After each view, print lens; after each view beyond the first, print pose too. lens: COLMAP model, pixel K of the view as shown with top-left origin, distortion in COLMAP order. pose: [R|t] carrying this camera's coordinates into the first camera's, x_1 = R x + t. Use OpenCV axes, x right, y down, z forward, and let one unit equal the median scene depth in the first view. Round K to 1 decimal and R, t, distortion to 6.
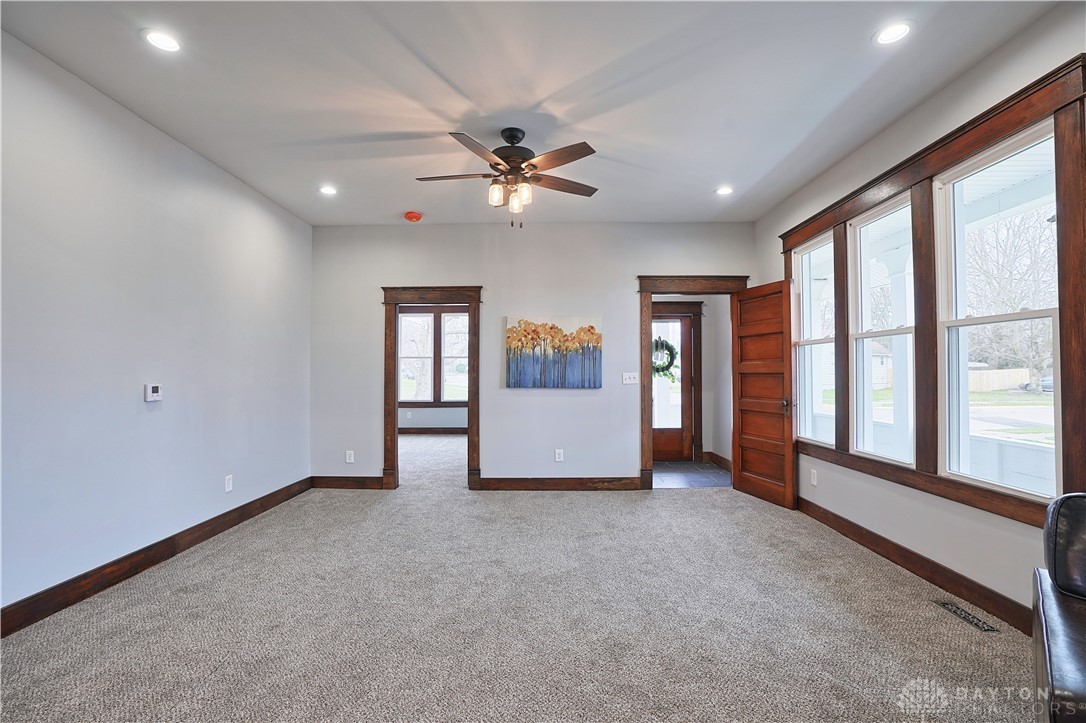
lens RADIAL K [[503.6, 0, 543.0], [0, 503.6, 361.5], [0, 0, 1]] dist [-0.077067, 0.035339]
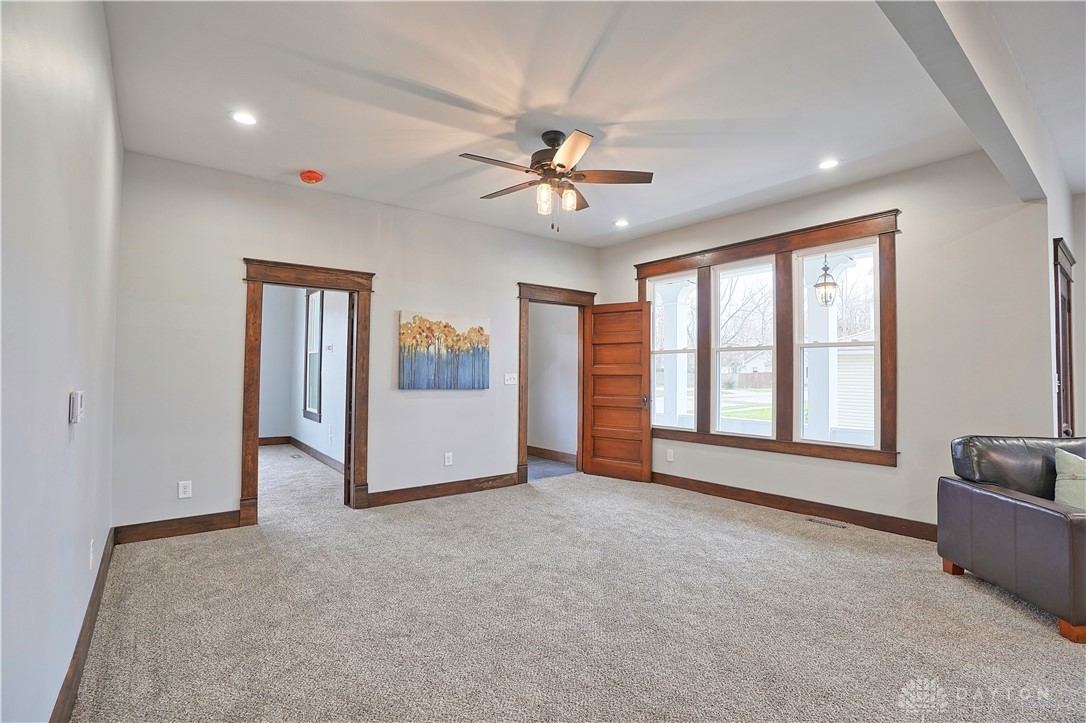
lens RADIAL K [[503.6, 0, 543.0], [0, 503.6, 361.5], [0, 0, 1]] dist [-0.077067, 0.035339]
pose [[0.779176, 0.021355, 0.626441, -0.435445], [-0.021868, 0.999737, -0.006881, 0.002383], [-0.626423, -0.008337, 0.779439, 0.140140]]
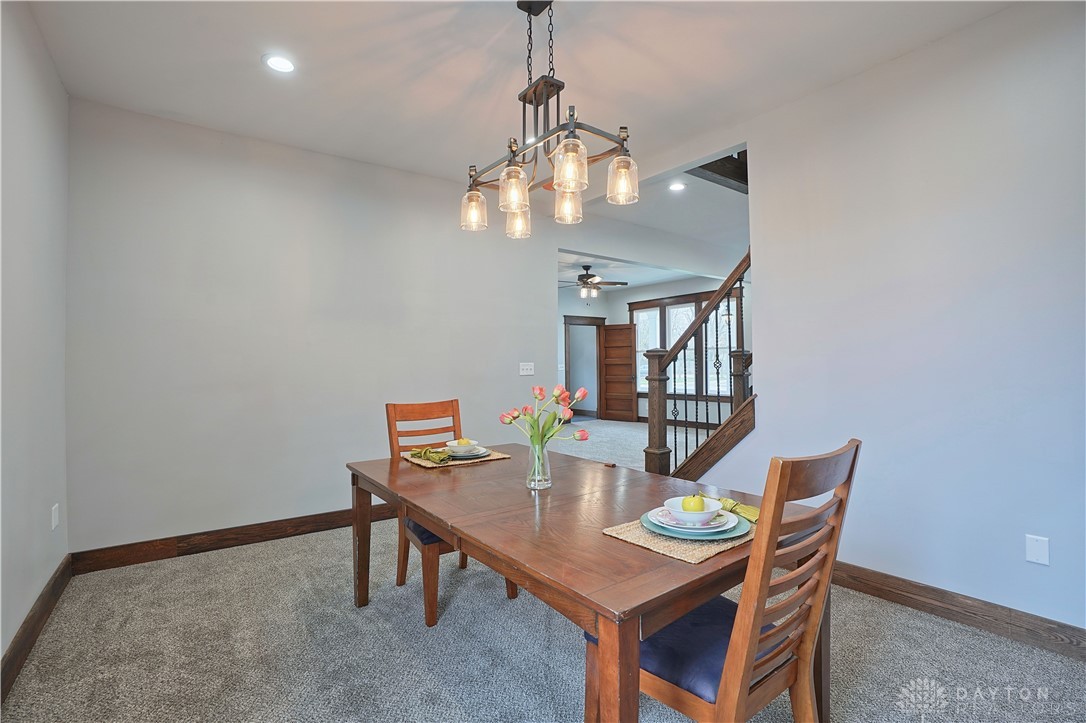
lens RADIAL K [[503.6, 0, 543.0], [0, 503.6, 361.5], [0, 0, 1]] dist [-0.077067, 0.035339]
pose [[0.796010, -0.005837, 0.605255, -1.083056], [-0.000933, 0.999940, 0.010870, -0.011641], [-0.605282, -0.009218, 0.795957, -0.528598]]
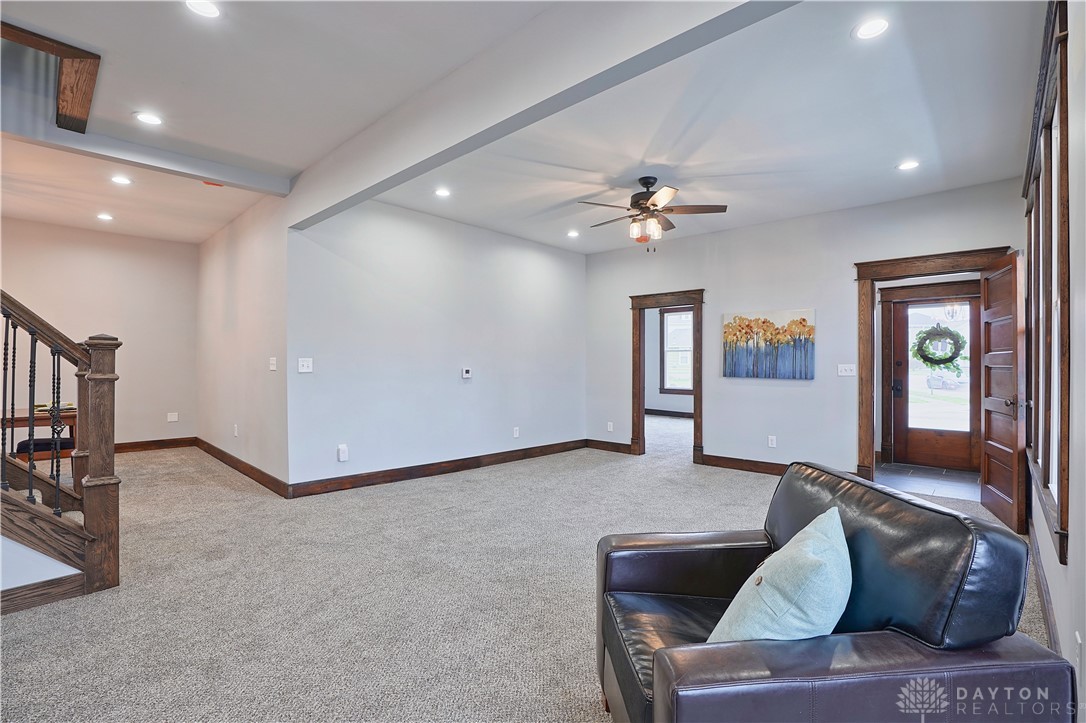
lens RADIAL K [[503.6, 0, 543.0], [0, 503.6, 361.5], [0, 0, 1]] dist [-0.077067, 0.035339]
pose [[0.733458, 0.002450, -0.679731, 0.391893], [0.008159, 0.999890, 0.012407, 0.000113], [0.679686, -0.014645, 0.733357, -0.097166]]
